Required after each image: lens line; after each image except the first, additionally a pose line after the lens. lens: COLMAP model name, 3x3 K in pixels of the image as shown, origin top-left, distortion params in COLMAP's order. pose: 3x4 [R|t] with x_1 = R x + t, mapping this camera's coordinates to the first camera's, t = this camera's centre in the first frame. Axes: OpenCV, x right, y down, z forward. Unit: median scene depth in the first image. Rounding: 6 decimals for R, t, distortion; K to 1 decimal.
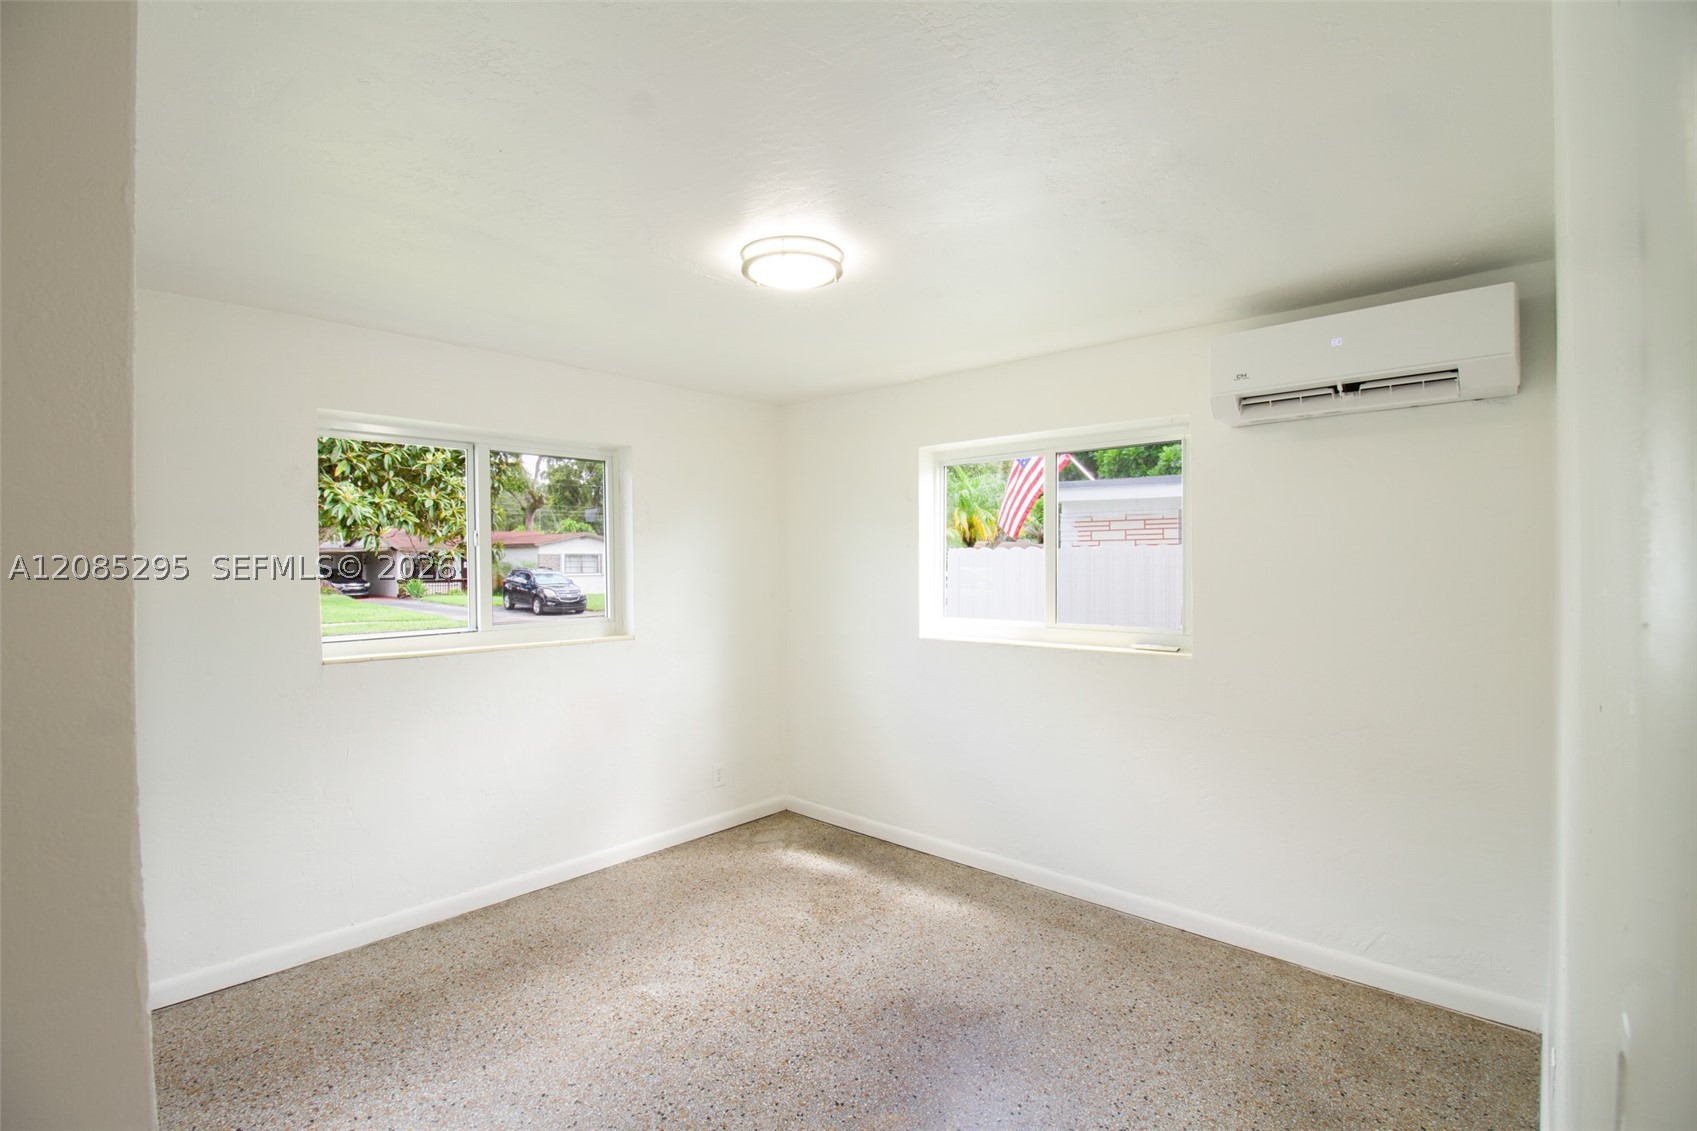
lens RADIAL K [[788.0, 0, 846.3], [0, 788.0, 563.8], [0, 0, 1]] dist [-0.017436, -0.001995]
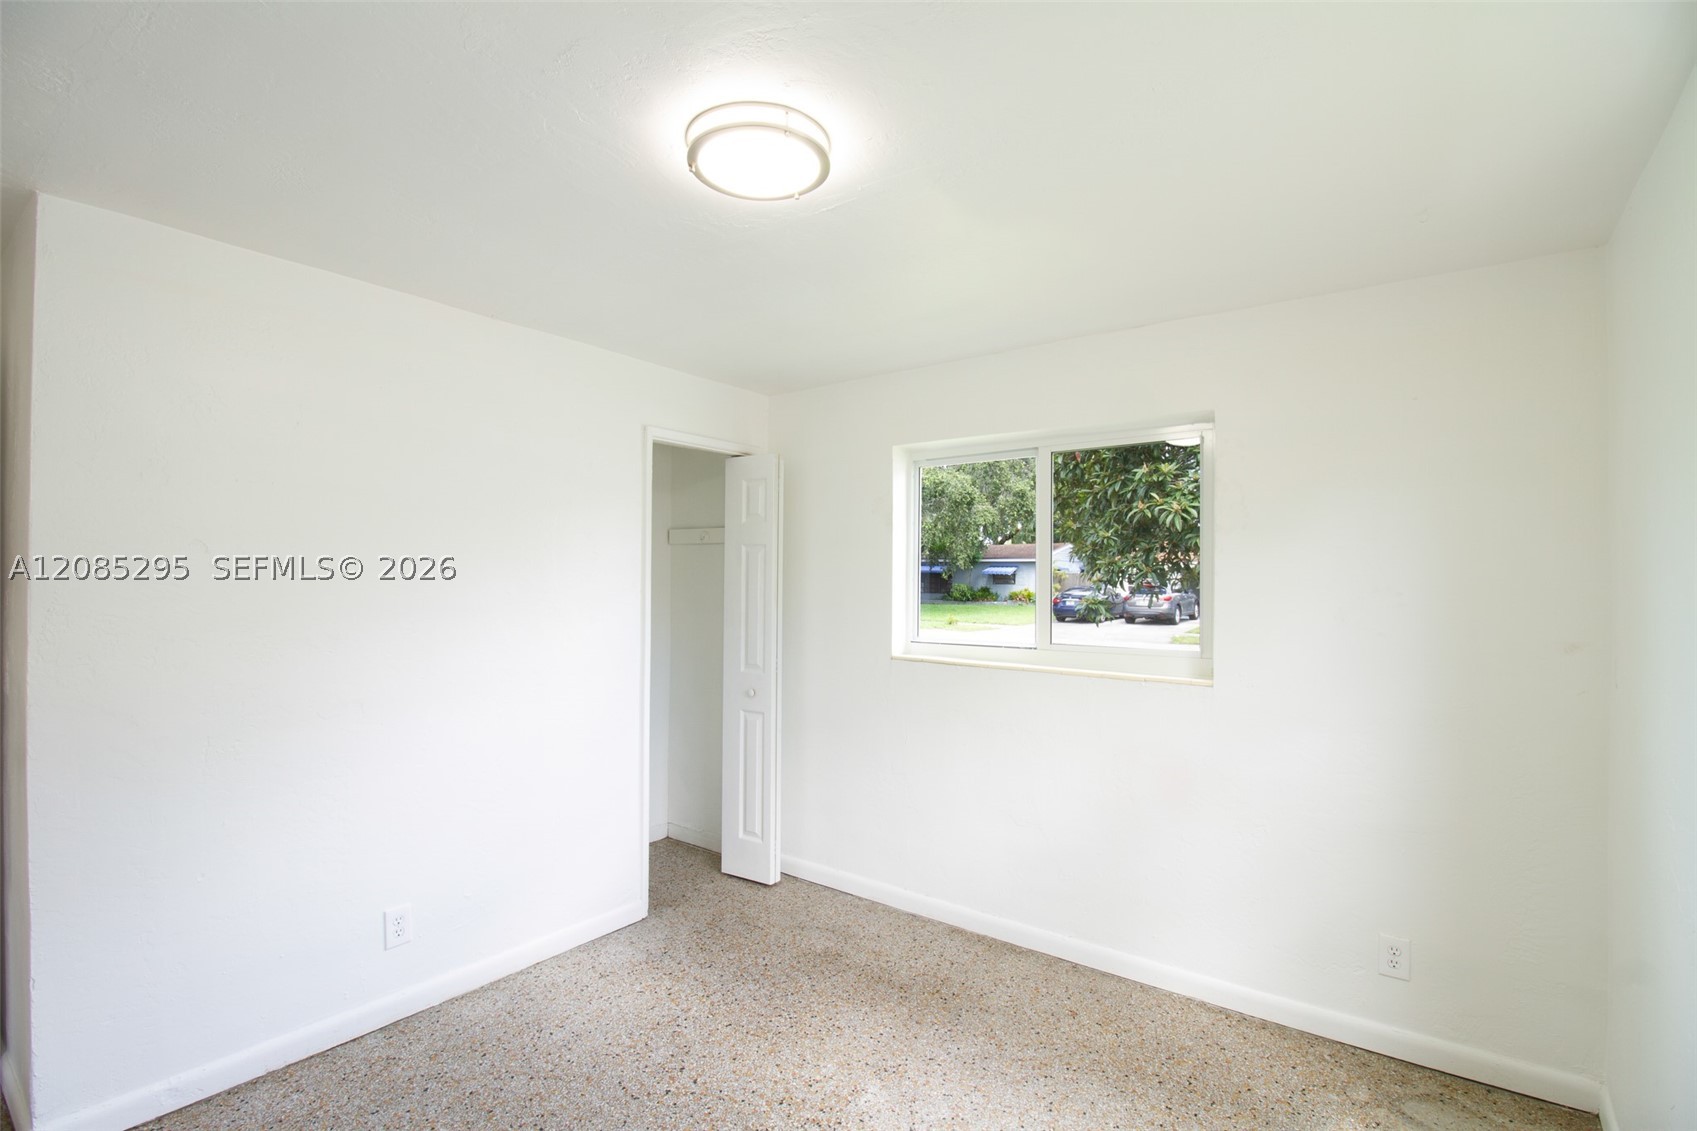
lens RADIAL K [[788.0, 0, 845.7], [0, 788.0, 572.1], [0, 0, 1]] dist [-0.017436, -0.001995]
pose [[0.092958, 0.004104, -0.995662, 0.460660], [-0.007563, 0.999966, 0.003416, -0.005121], [0.995641, 0.007213, 0.092986, 0.733649]]
